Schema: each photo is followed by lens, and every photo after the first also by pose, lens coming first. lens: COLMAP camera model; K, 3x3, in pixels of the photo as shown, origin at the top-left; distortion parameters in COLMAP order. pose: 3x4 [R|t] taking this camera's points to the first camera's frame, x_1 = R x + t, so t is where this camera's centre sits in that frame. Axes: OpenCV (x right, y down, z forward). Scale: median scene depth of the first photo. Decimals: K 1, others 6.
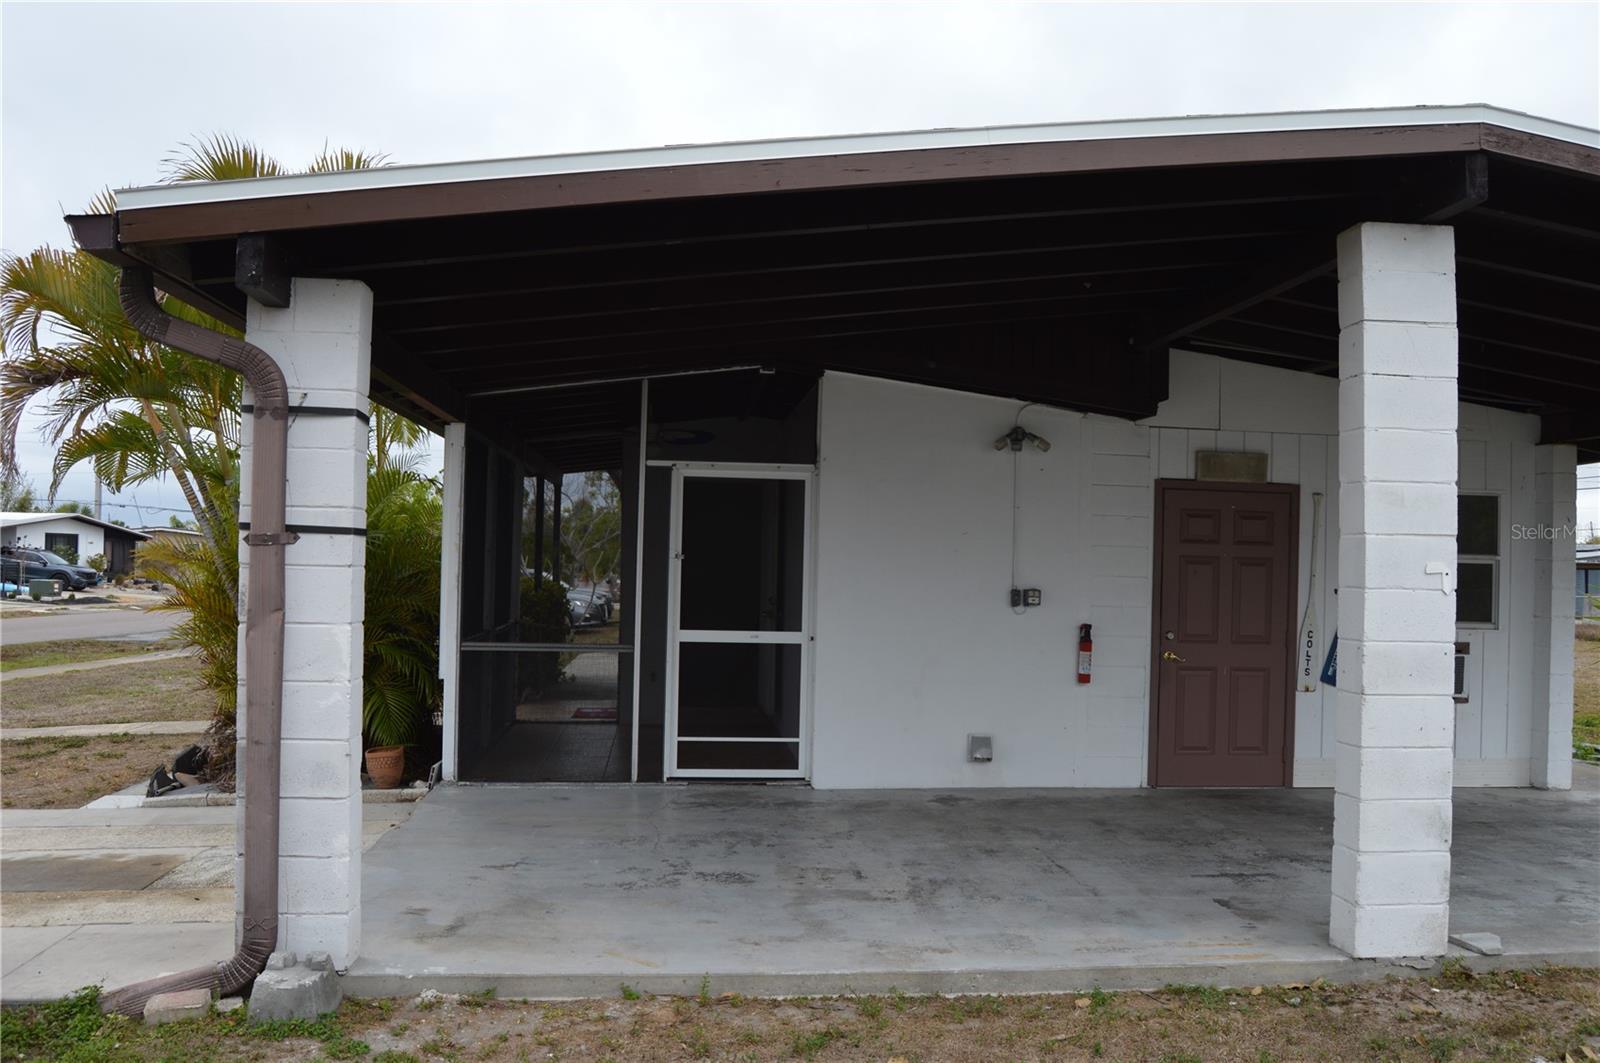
lens RADIAL K [[1264.7, 0, 803.3], [0, 1264.7, 534.9], [0, 0, 1]] dist [-0.100094, 0.049273]
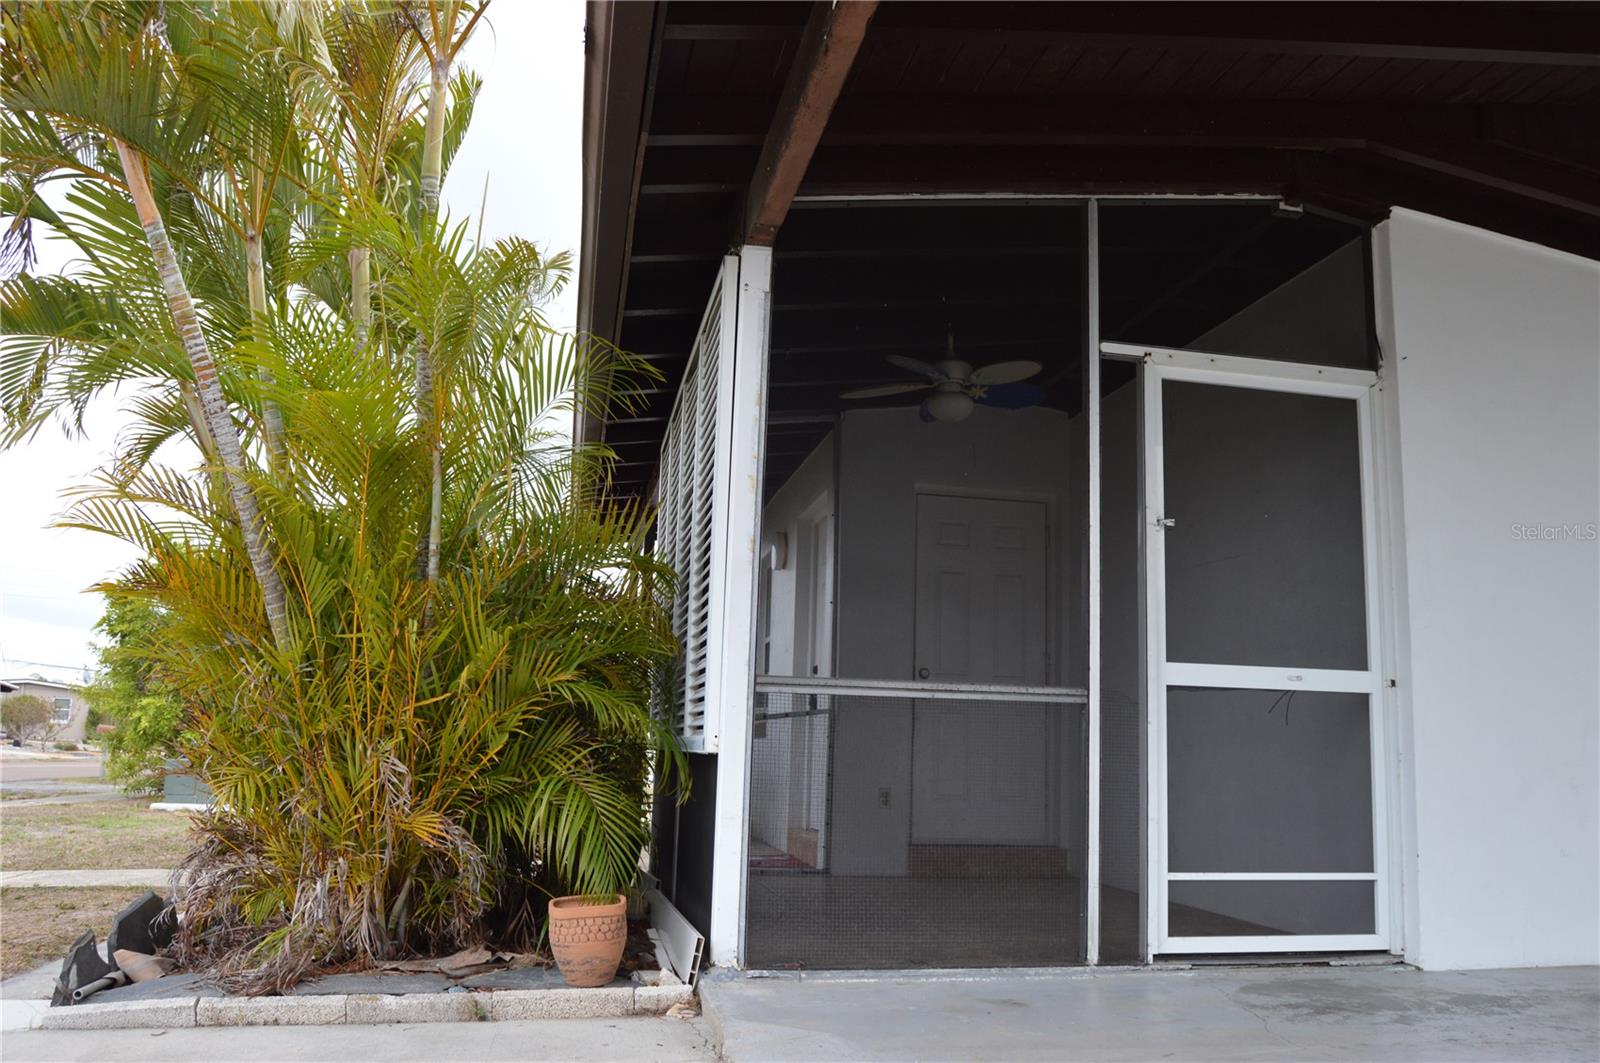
lens RADIAL K [[1264.7, 0, 803.3], [0, 1264.7, 534.9], [0, 0, 1]] dist [-0.100094, 0.049273]
pose [[0.996263, 0.025688, 0.082459, -0.288885], [-0.013582, 0.989464, -0.144142, 0.099182], [-0.085293, 0.142483, 0.986115, 0.493077]]
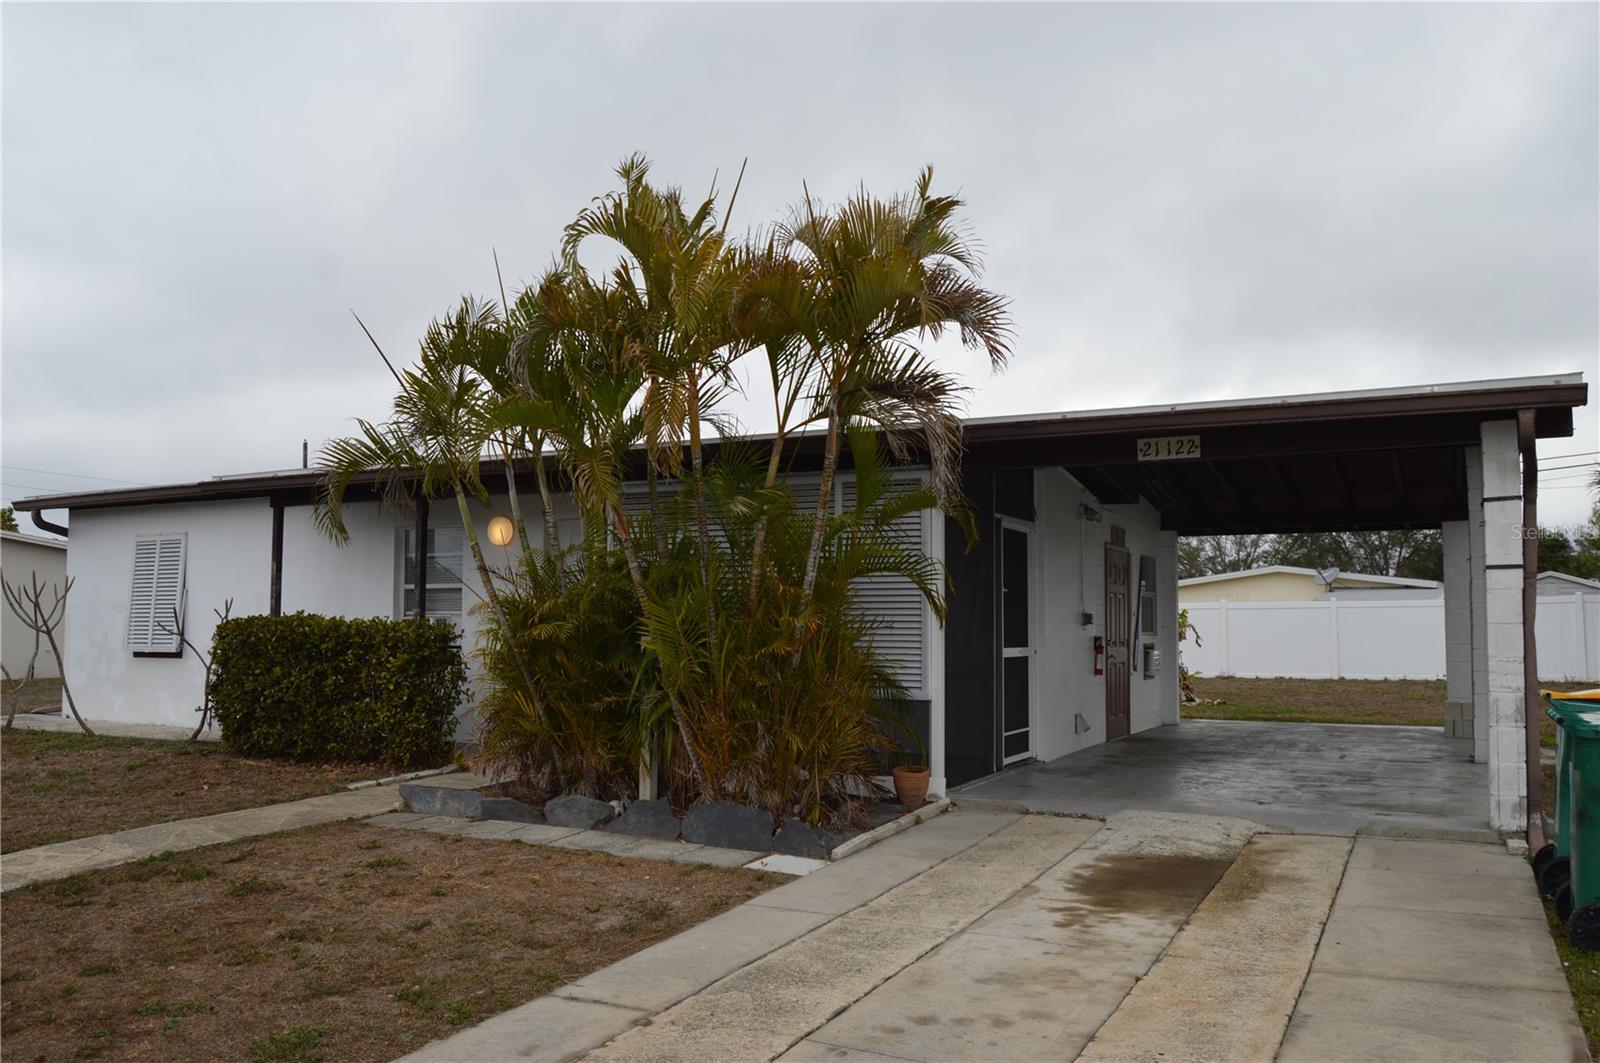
lens RADIAL K [[1264.7, 0, 803.3], [0, 1264.7, 534.9], [0, 0, 1]] dist [-0.100094, 0.049273]
pose [[0.543020, 0.041708, 0.838683, -1.263533], [-0.014865, 0.999087, -0.040060, 0.014803], [-0.839588, 0.009286, 0.543144, 0.475500]]
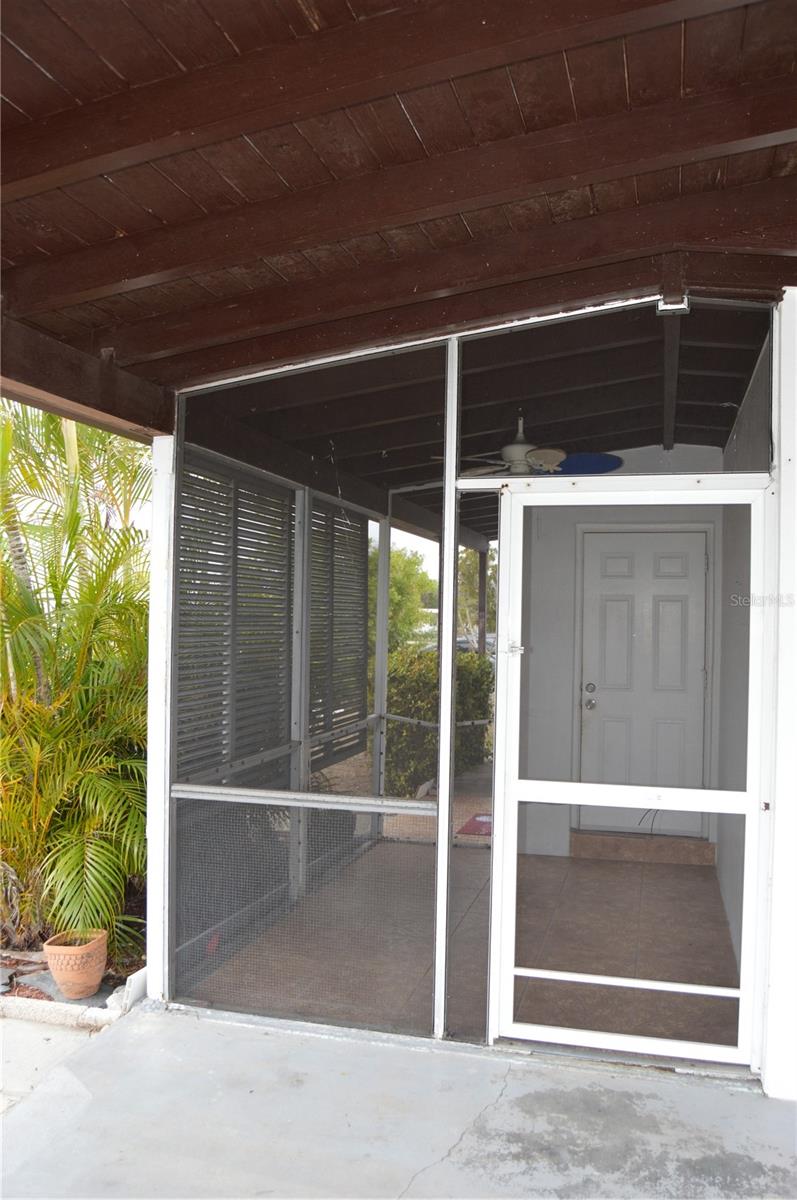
lens RADIAL K [[948.5, 0, 393.7], [0, 948.5, 606.5], [0, 0, 1]] dist [-0.100094, 0.049273]
pose [[0.930190, -0.012516, -0.366864, 0.005548], [0.013538, 0.999908, 0.000214, -0.002497], [0.366828, -0.005166, 0.930275, 0.586656]]
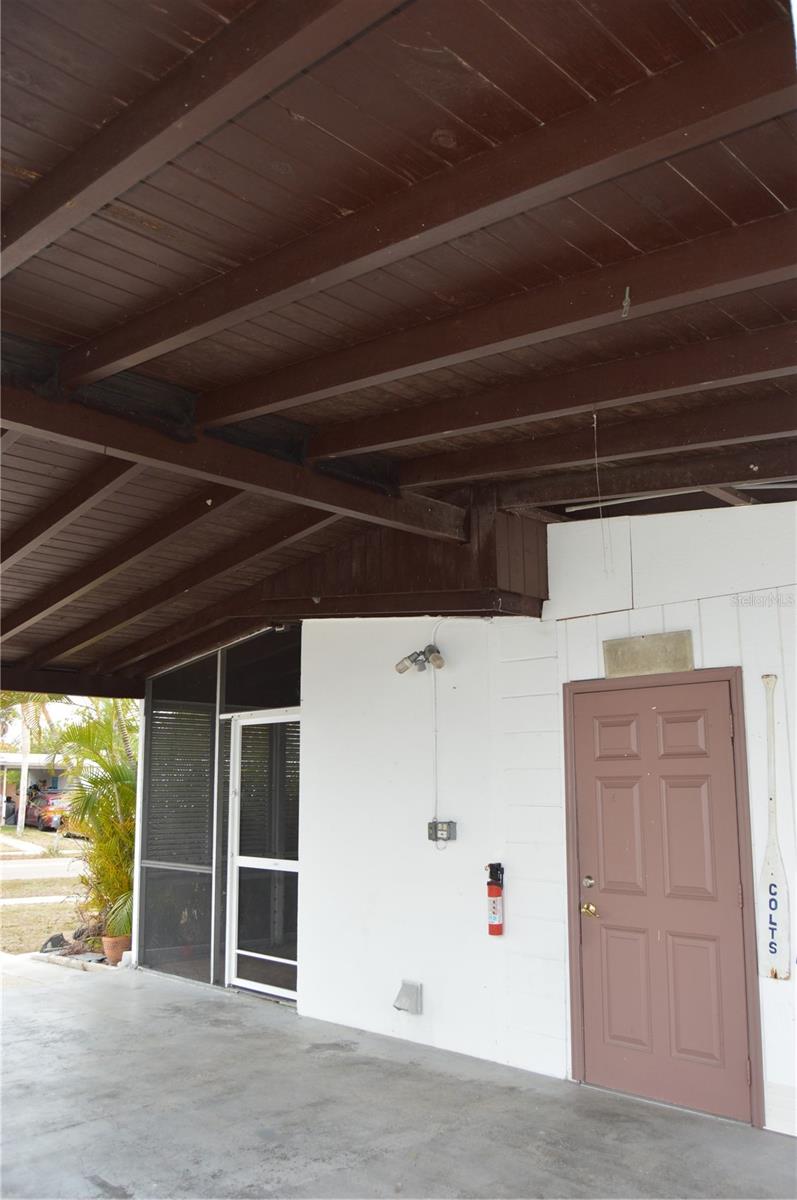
lens RADIAL K [[961.5, 0, 402.2], [0, 961.5, 612.6], [0, 0, 1]] dist [-0.078005, 0.007227]
pose [[0.626169, -0.166159, -0.761776, 0.711472], [0.036255, 0.982176, -0.184432, 0.021856], [0.778844, 0.087868, 0.621033, 0.542452]]
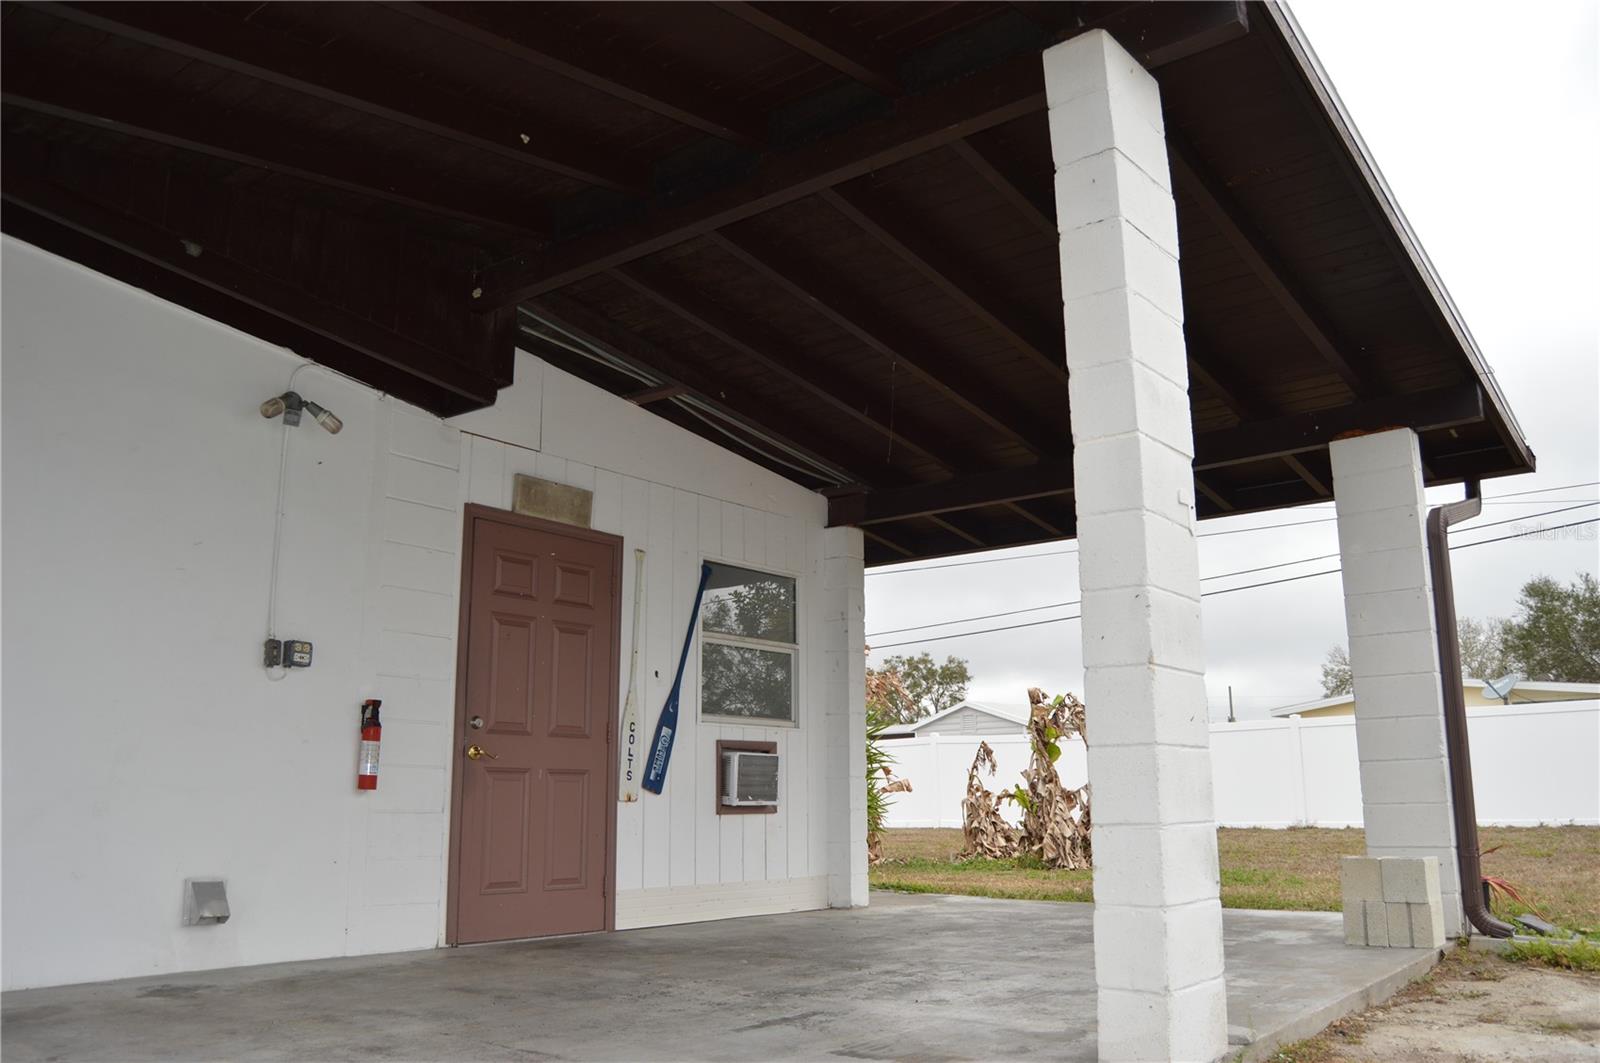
lens RADIAL K [[1264.7, 0, 803.3], [0, 1264.7, 534.9], [0, 0, 1]] dist [-0.100094, 0.049273]
pose [[0.695946, 0.118242, 0.708292, -0.094003], [0.006062, 0.985348, -0.170449, 0.099721], [-0.718068, 0.122917, 0.685032, 0.380430]]
